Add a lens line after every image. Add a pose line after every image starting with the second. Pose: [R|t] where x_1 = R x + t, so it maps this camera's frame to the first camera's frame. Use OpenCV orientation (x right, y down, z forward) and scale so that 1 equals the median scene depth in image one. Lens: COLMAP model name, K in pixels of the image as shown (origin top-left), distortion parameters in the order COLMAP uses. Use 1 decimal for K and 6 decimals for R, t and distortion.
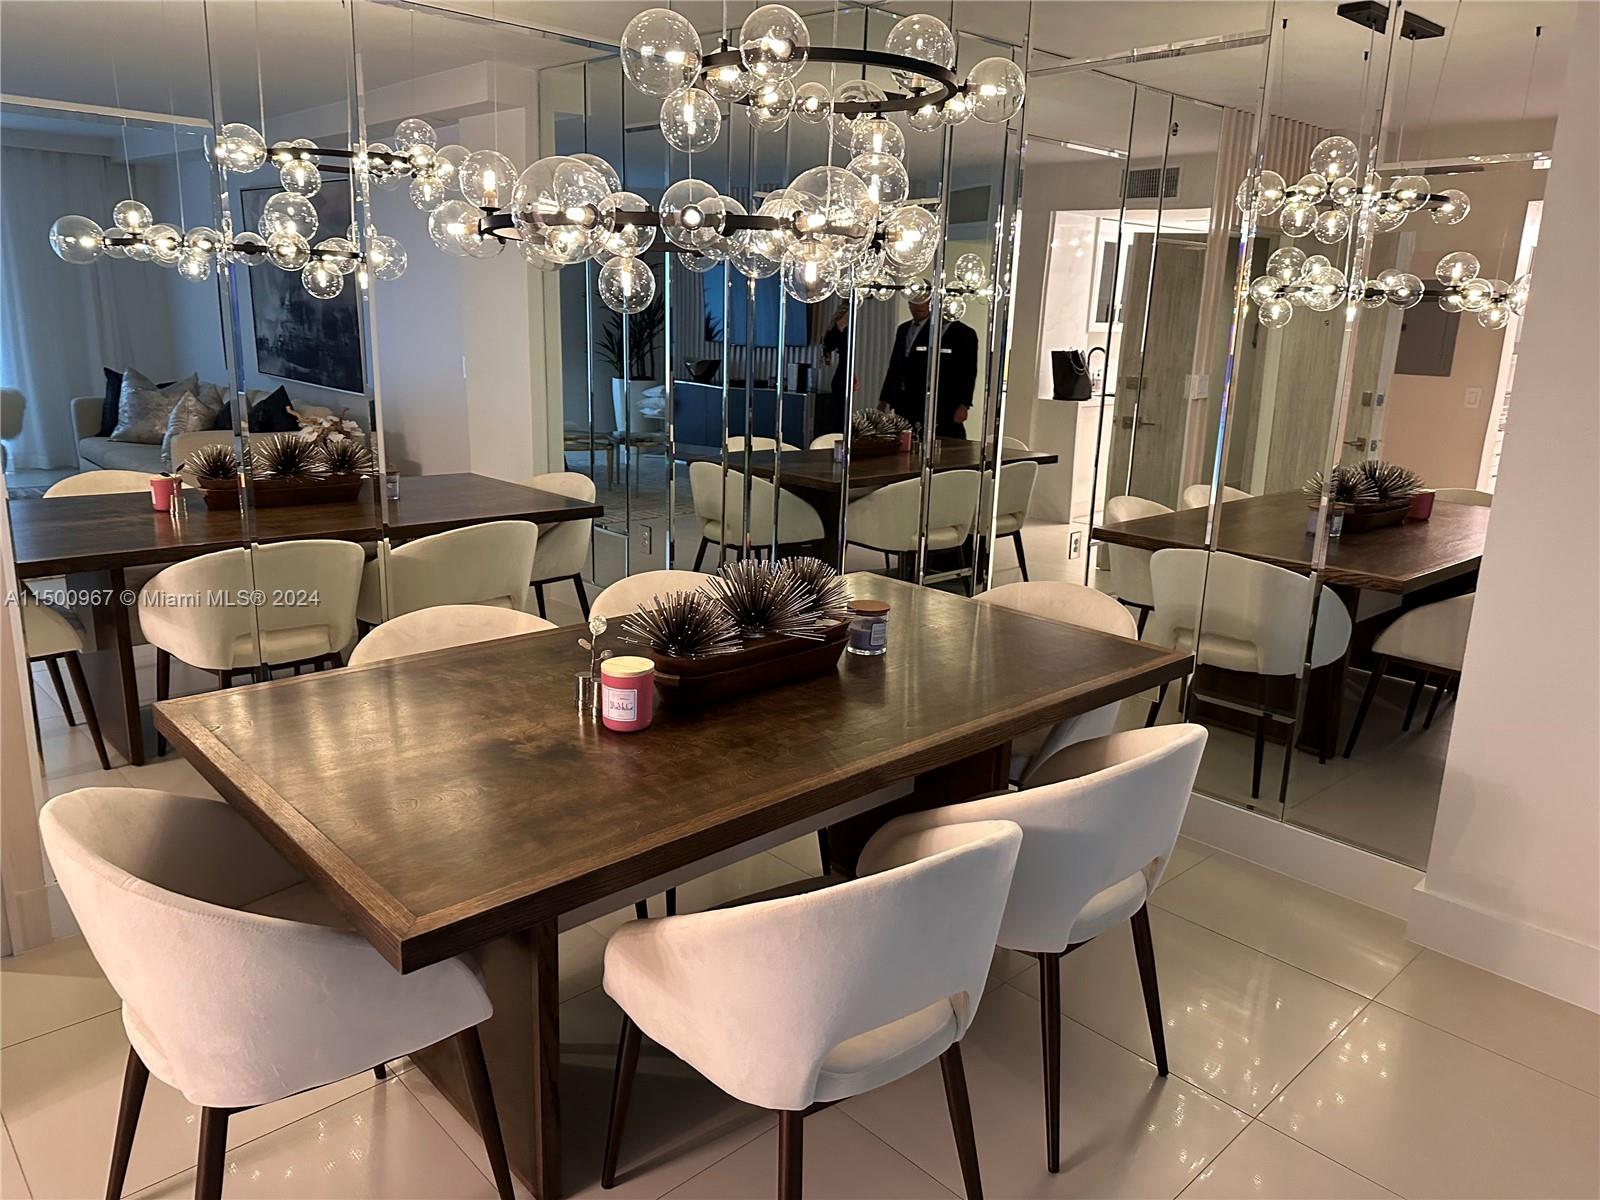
lens RADIAL K [[1117.9, 0, 791.2], [0, 1117.9, 560.1], [0, 0, 1]] dist [0.076481, -0.053574]
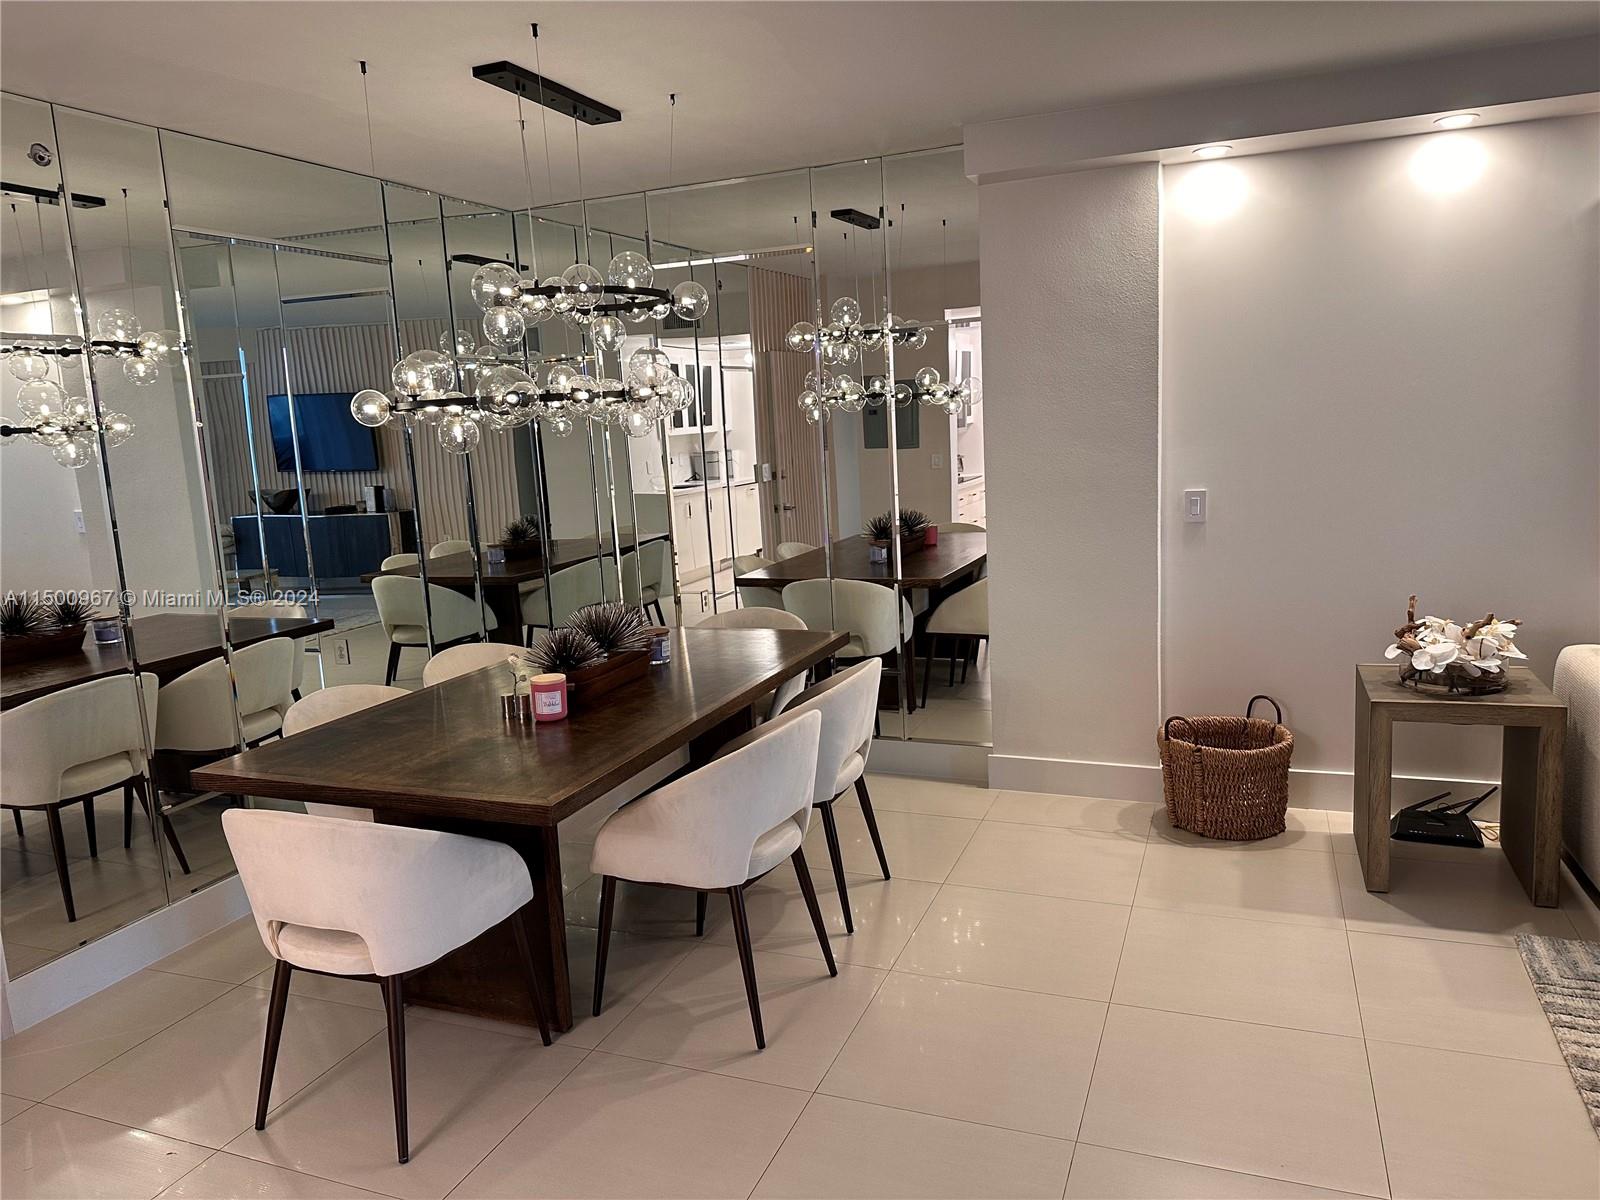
lens RADIAL K [[1117.9, 0, 791.2], [0, 1117.9, 560.1], [0, 0, 1]] dist [0.076481, -0.053574]
pose [[0.906018, -0.130110, 0.402743, -0.223004], [0.165623, 0.984683, -0.054476, 0.035992], [-0.389486, 0.116060, 0.913691, -0.276887]]
